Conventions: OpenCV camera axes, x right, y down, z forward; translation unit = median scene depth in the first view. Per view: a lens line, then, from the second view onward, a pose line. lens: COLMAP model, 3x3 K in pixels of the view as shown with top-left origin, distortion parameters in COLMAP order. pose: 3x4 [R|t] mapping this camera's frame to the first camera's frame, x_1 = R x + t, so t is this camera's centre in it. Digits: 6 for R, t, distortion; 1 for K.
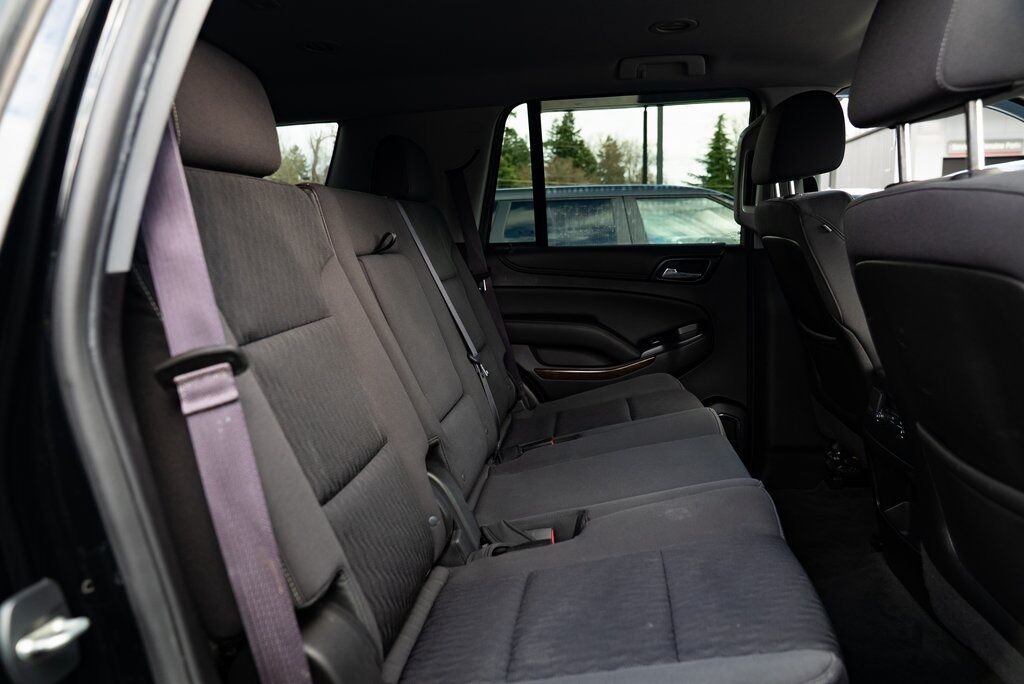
lens RADIAL K [[695.0, 0, 515.2], [0, 695.0, 342.0], [0, 0, 1]] dist [-0.038812, 0.024052]
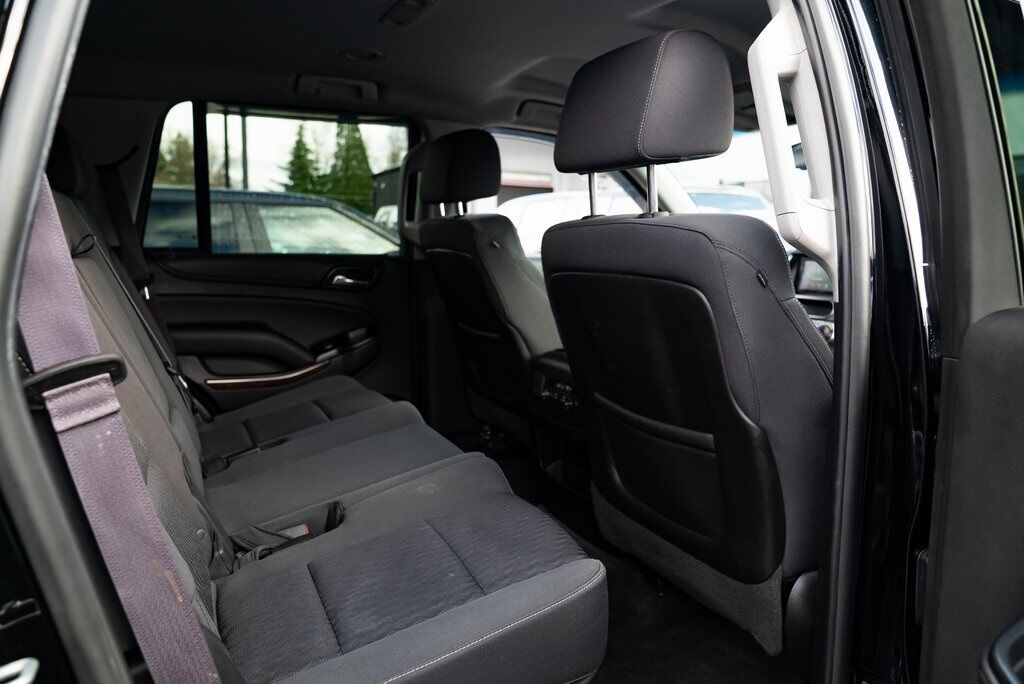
lens RADIAL K [[690.6, 0, 516.2], [0, 690.6, 345.8], [0, 0, 1]] dist [-0.041091, 0.023276]
pose [[0.837191, -0.044524, 0.545096, -0.171418], [0.047536, 0.998833, 0.008578, 0.004383], [-0.544841, 0.018730, 0.838330, -0.033599]]
